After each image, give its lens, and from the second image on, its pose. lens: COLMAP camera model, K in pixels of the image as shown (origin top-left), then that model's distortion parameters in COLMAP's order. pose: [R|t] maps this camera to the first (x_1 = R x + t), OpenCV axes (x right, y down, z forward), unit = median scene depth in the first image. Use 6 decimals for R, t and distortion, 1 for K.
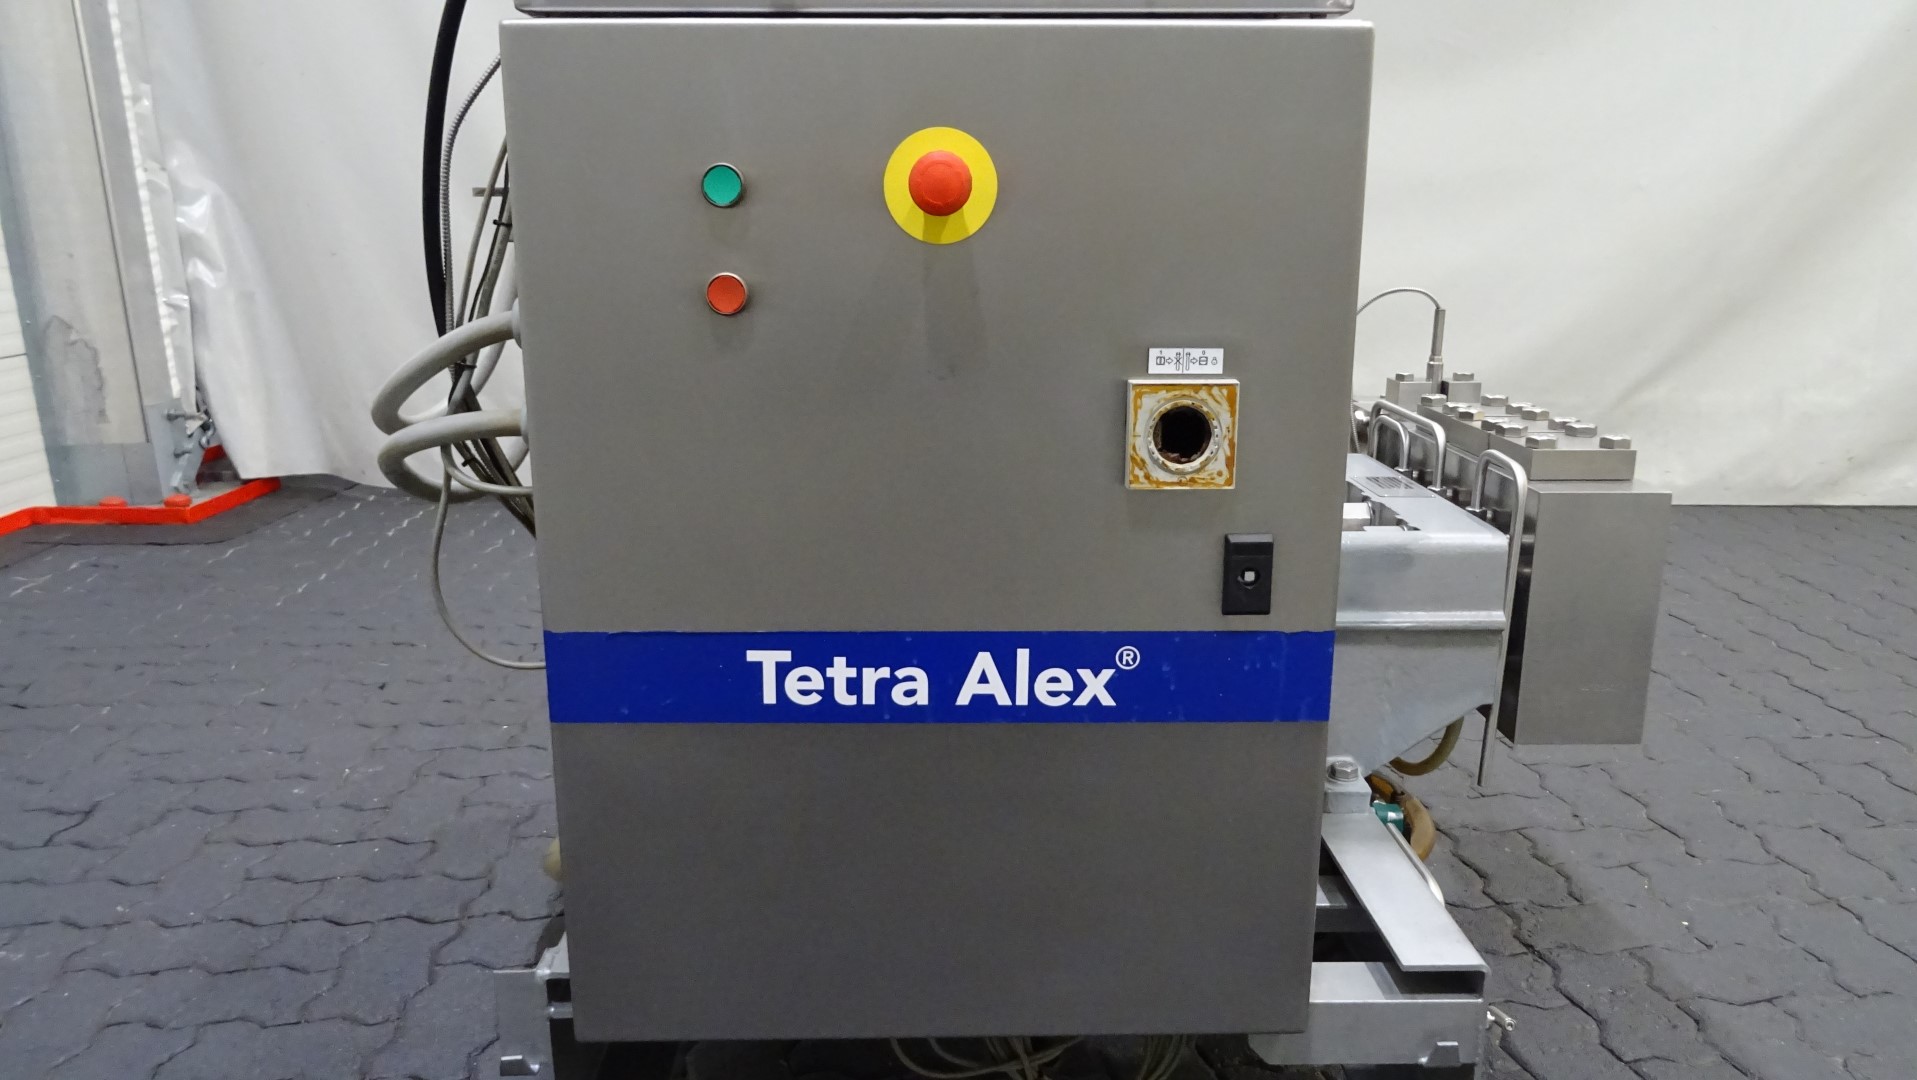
lens RADIAL K [[1334.8, 0, 958.5], [0, 1334.8, 540.0], [0, 0, 1]] dist [-0.000293, -0.002558]
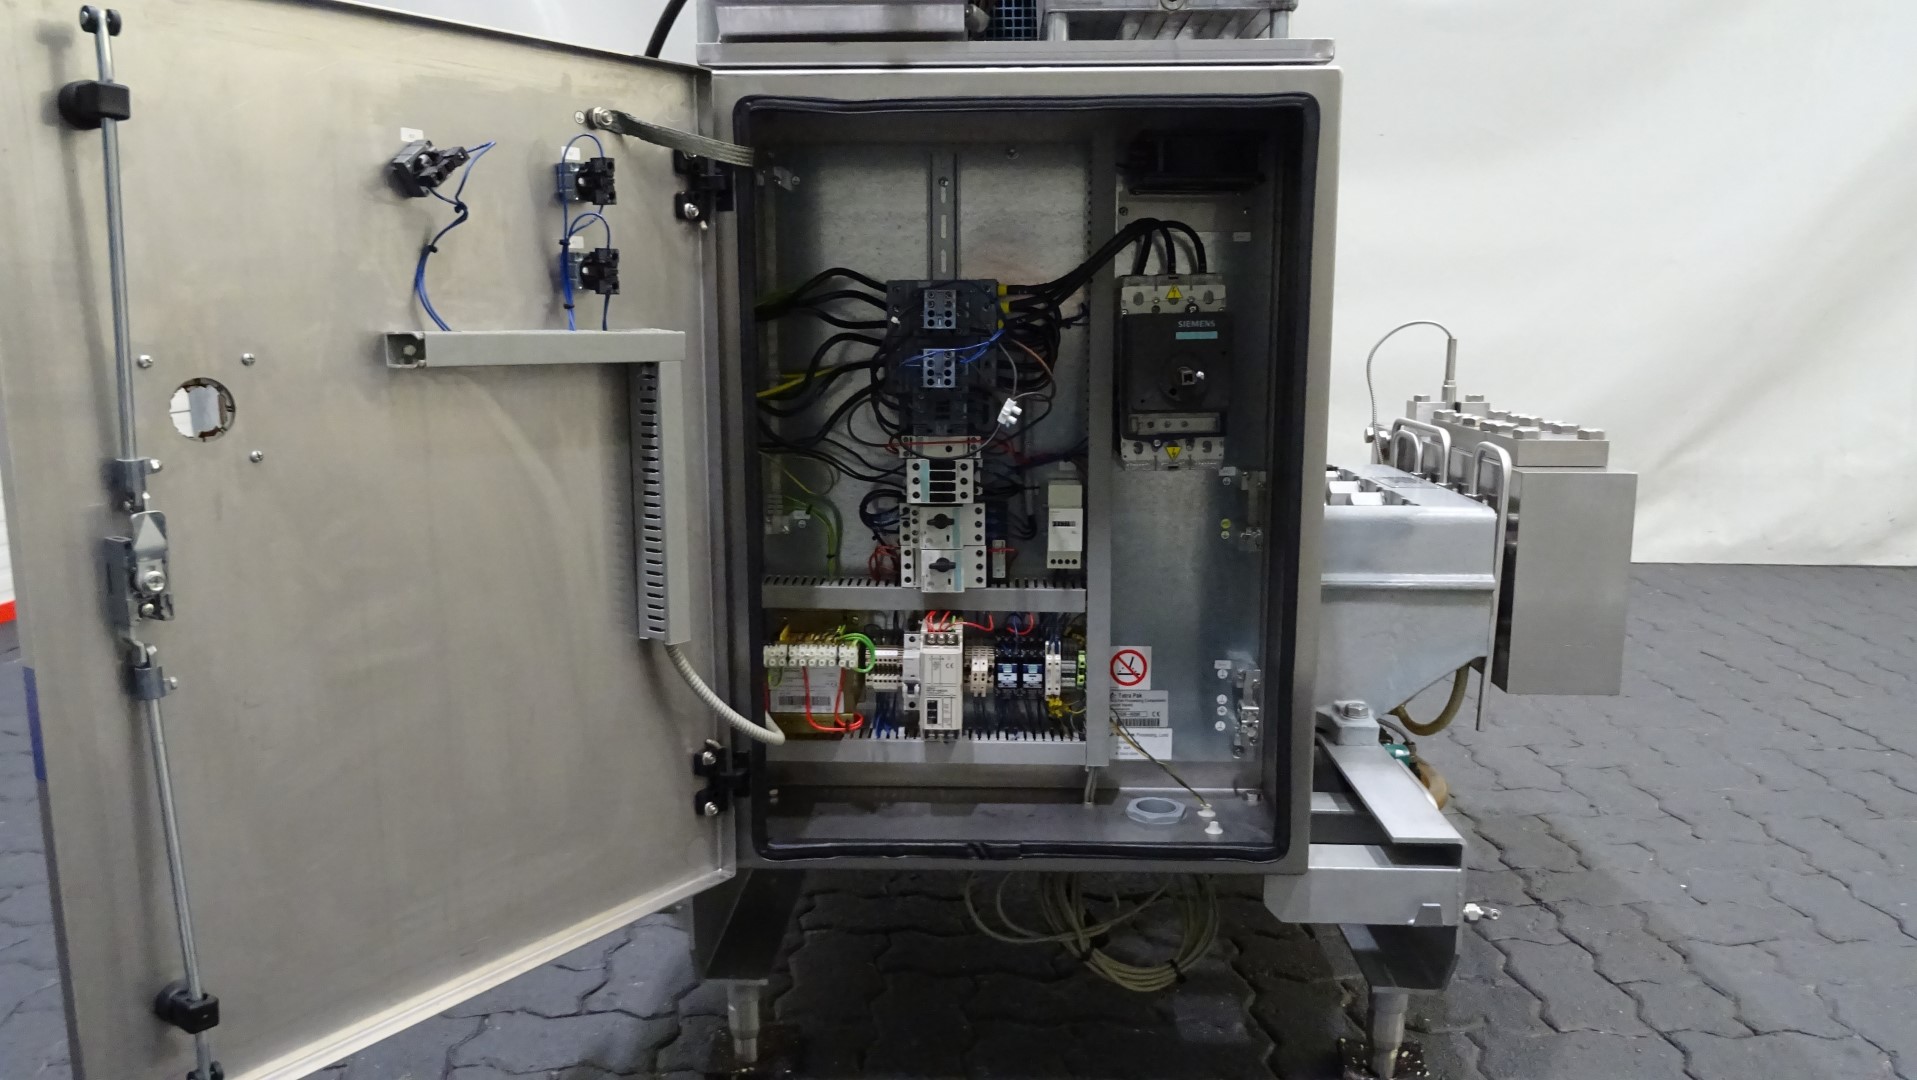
lens RADIAL K [[1334.8, 0, 958.5], [0, 1334.8, 540.0], [0, 0, 1]] dist [-0.000293, -0.002558]
pose [[0.998631, 0.009530, -0.051426, 0.000565], [-0.013233, 0.997306, -0.072157, 0.091980], [0.050599, 0.072739, 0.996067, -0.153059]]
